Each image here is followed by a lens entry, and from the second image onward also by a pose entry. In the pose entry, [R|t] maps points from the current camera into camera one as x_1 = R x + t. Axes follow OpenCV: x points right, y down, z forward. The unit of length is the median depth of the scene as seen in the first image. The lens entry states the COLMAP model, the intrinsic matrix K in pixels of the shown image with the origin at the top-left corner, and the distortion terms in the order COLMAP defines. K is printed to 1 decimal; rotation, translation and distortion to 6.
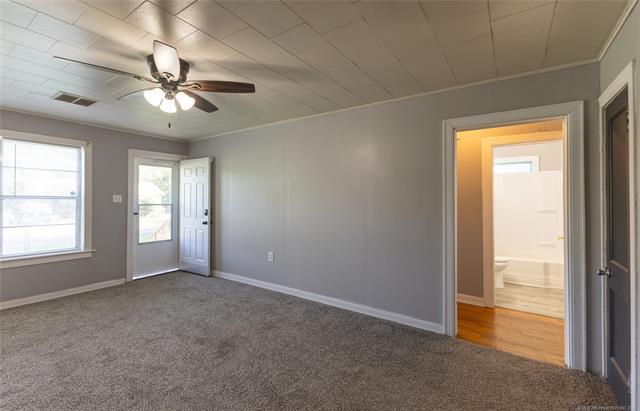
lens RADIAL K [[281.8, 0, 332.9], [0, 281.8, 197.5], [0, 0, 1]] dist [0.000290, -0.000442]
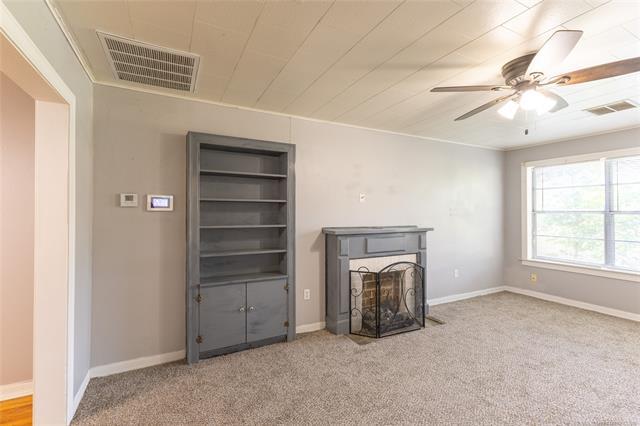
lens RADIAL K [[284.6, 0, 319.1], [0, 284.6, 210.9], [0, 0, 1]] dist [0.001009, -0.000062]
pose [[-0.489276, -0.011919, -0.872047, 0.436699], [-0.001184, 0.999915, -0.013003, 0.010471], [0.872128, -0.005330, -0.489249, 0.688258]]
